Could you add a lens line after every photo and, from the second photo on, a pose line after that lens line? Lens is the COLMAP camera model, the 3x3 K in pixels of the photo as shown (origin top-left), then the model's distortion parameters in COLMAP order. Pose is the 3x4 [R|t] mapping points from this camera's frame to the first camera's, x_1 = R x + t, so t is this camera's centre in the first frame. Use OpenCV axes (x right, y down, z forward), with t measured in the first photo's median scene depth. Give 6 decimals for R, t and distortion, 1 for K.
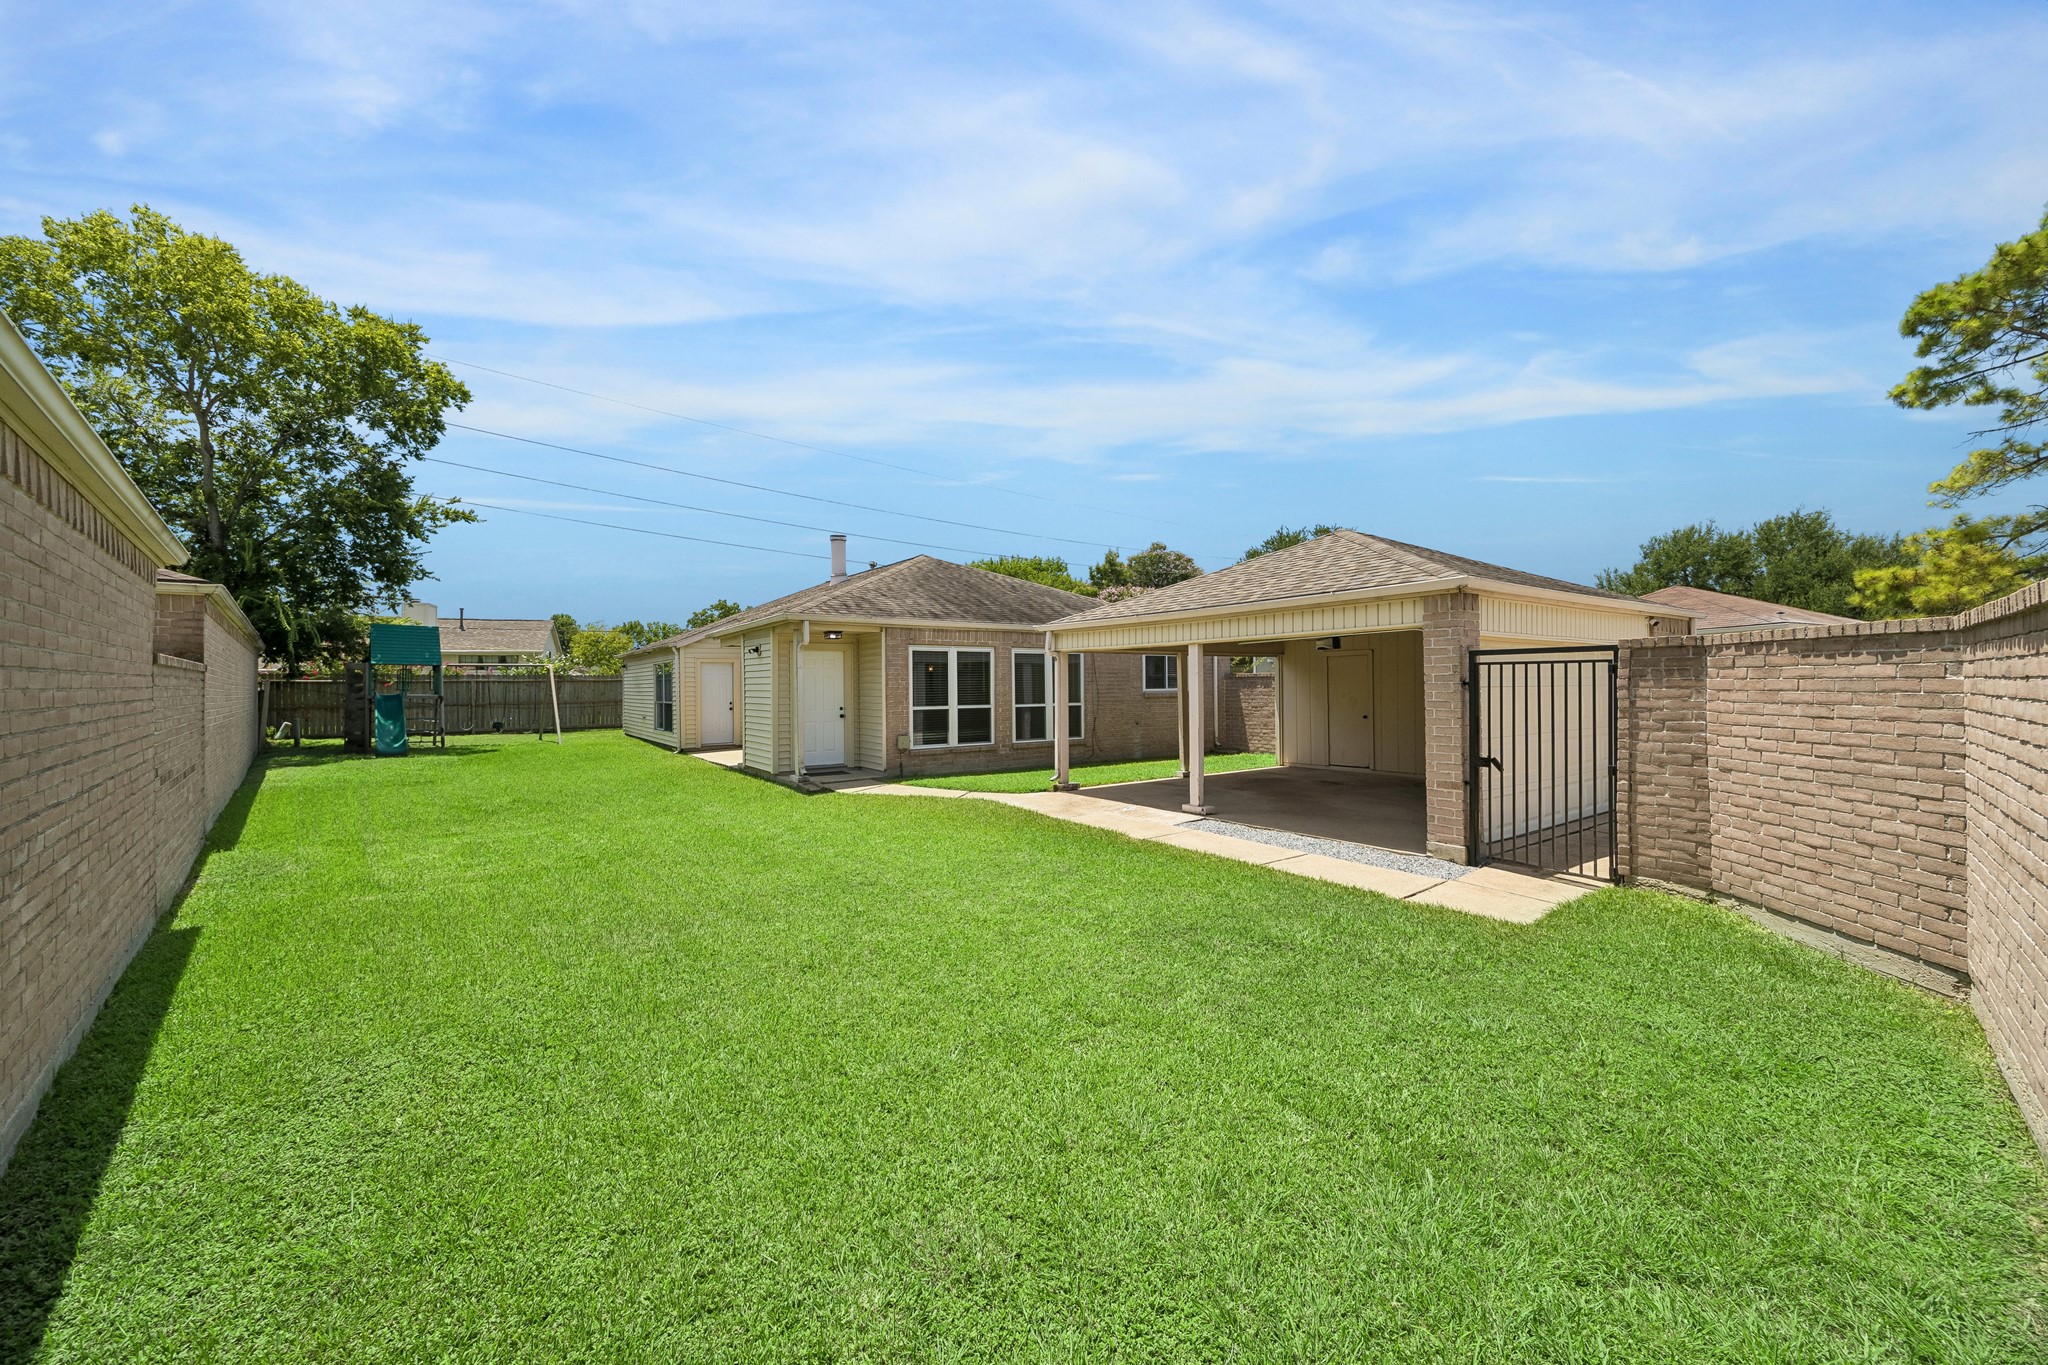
lens RADIAL K [[774.3, 0, 1025.4], [0, 774.3, 695.5], [0, 0, 1]] dist [0.002318, 0.000816]
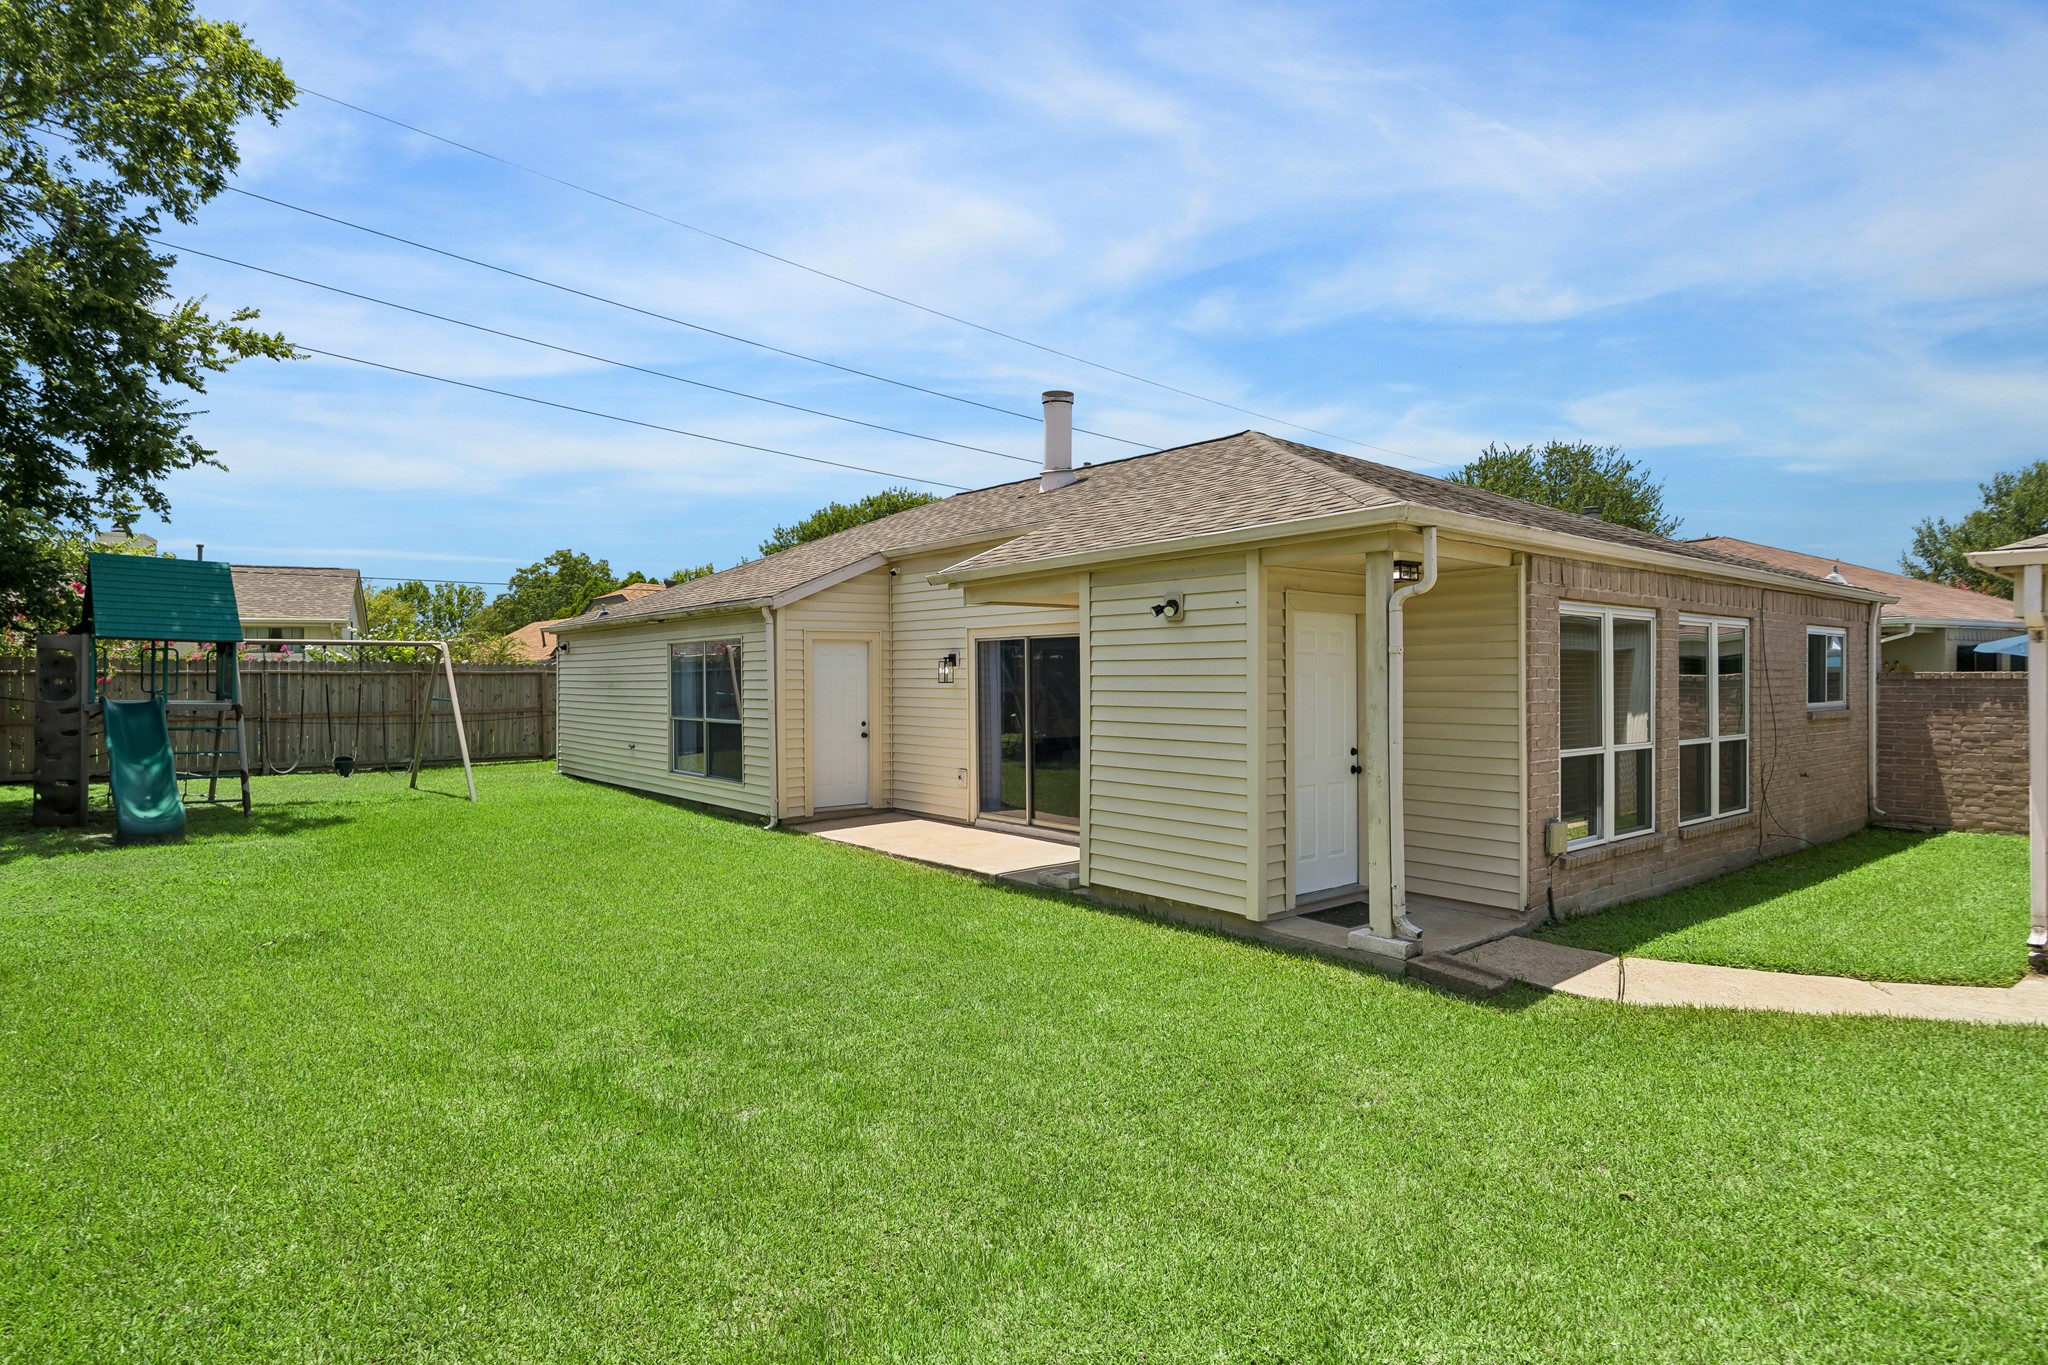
lens RADIAL K [[1078.9, 0, 1019.1], [0, 1078.9, 707.8], [0, 0, 1]] dist [-0.004184, 0.000043]
pose [[0.997834, 0.005627, 0.065549, -0.306738], [-0.006414, 0.999910, 0.011815, -0.008599], [-0.065476, -0.012209, 0.997779, 0.293104]]
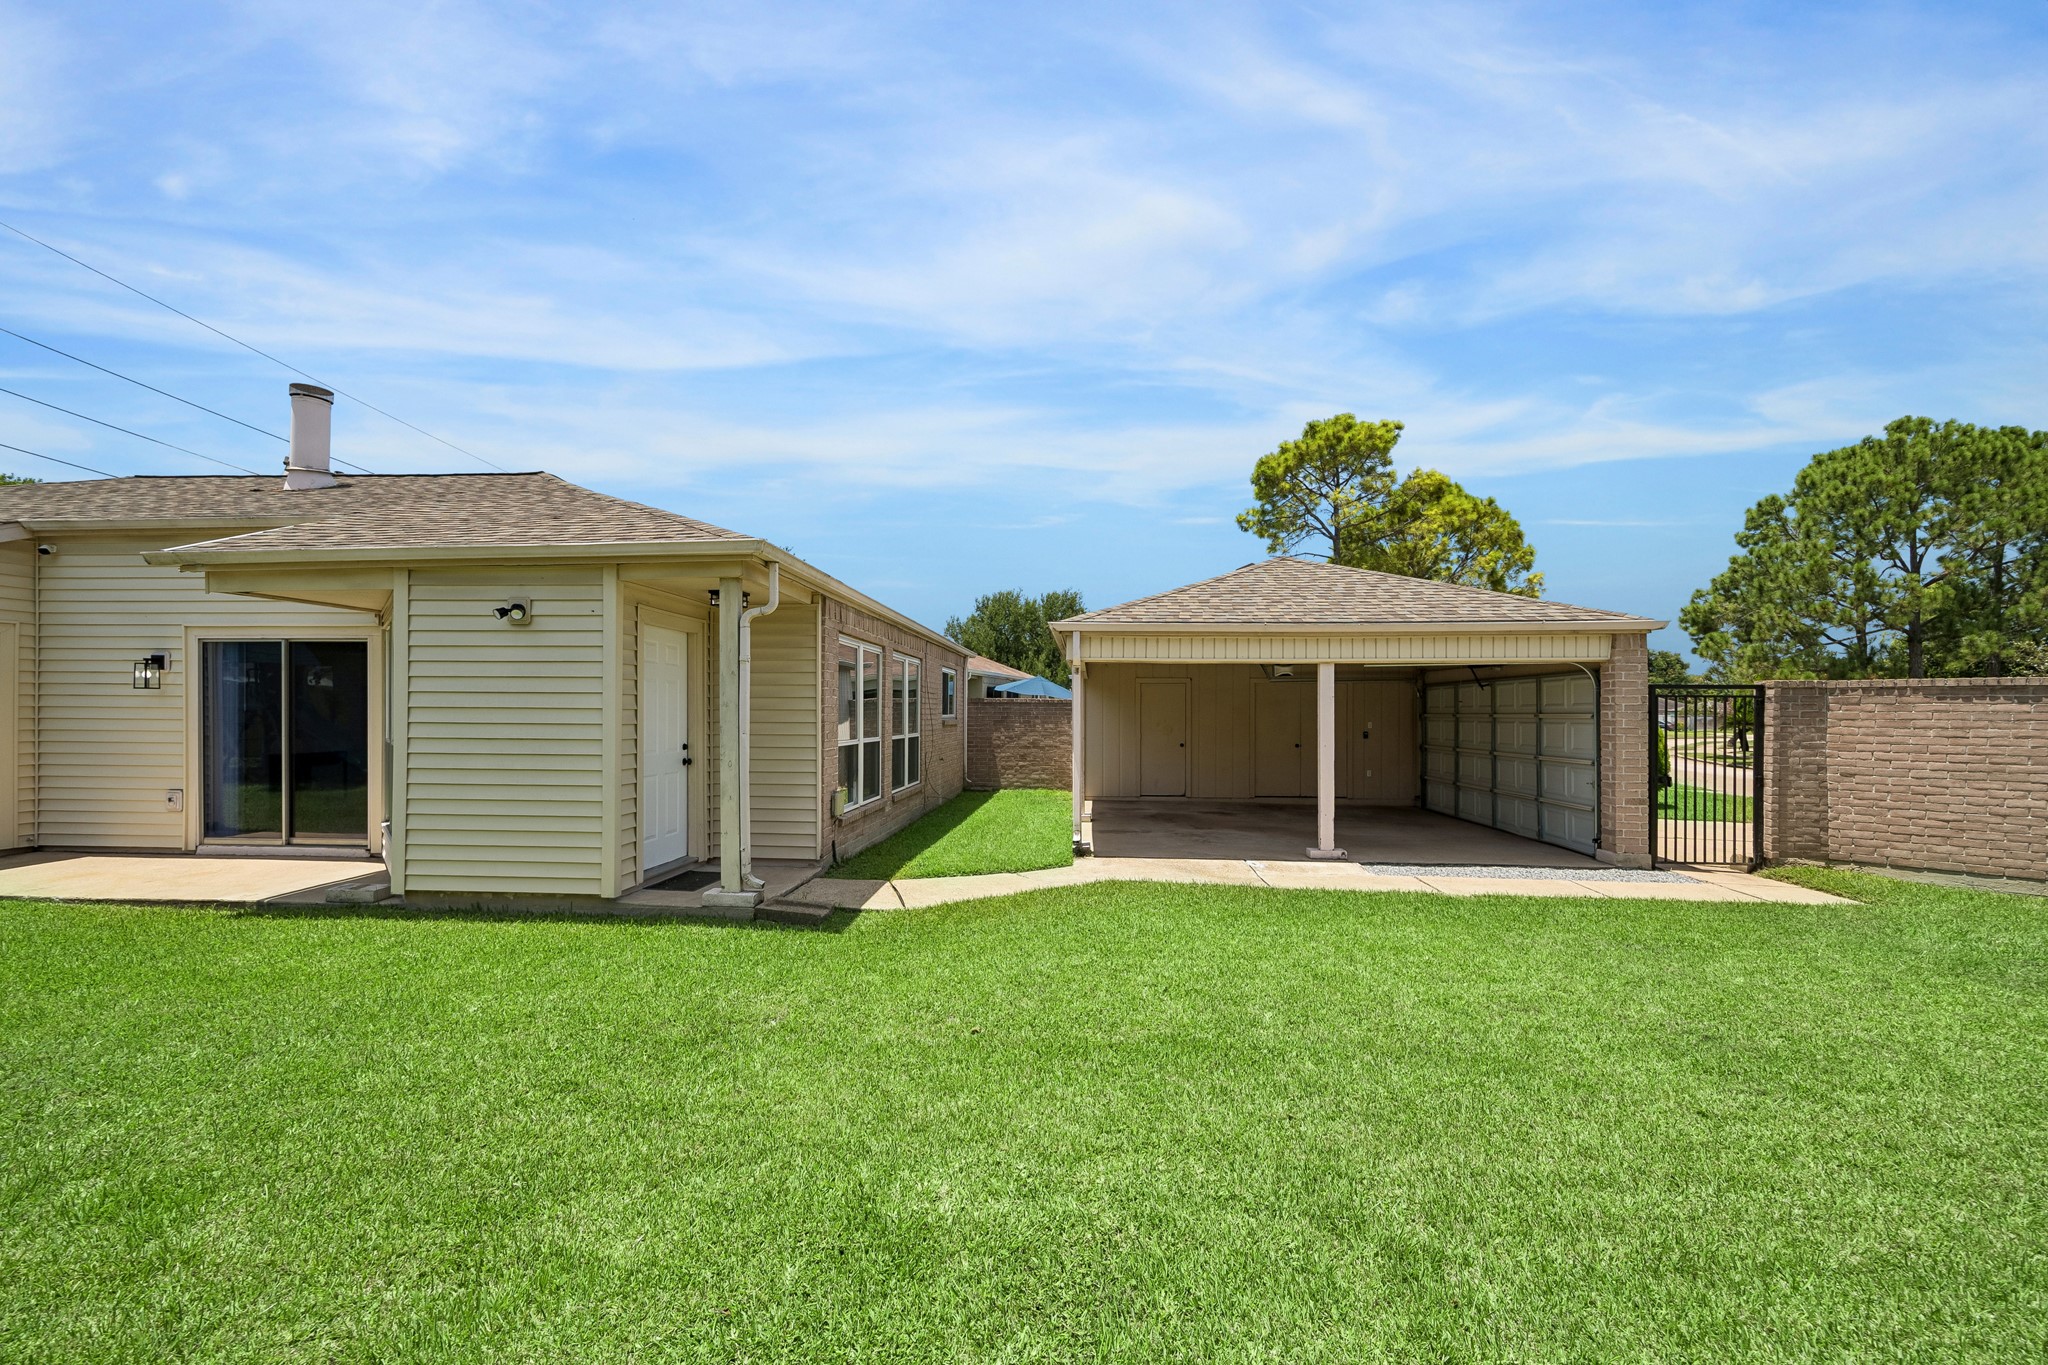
lens RADIAL K [[807.0, 0, 1029.8], [0, 807.0, 726.1], [0, 0, 1]] dist [0.000499, -0.000225]
pose [[0.638357, 0.000398, 0.769740, -0.336323], [-0.001488, 0.999999, 0.000716, 0.001851], [-0.769739, -0.001602, 0.638357, 0.334436]]
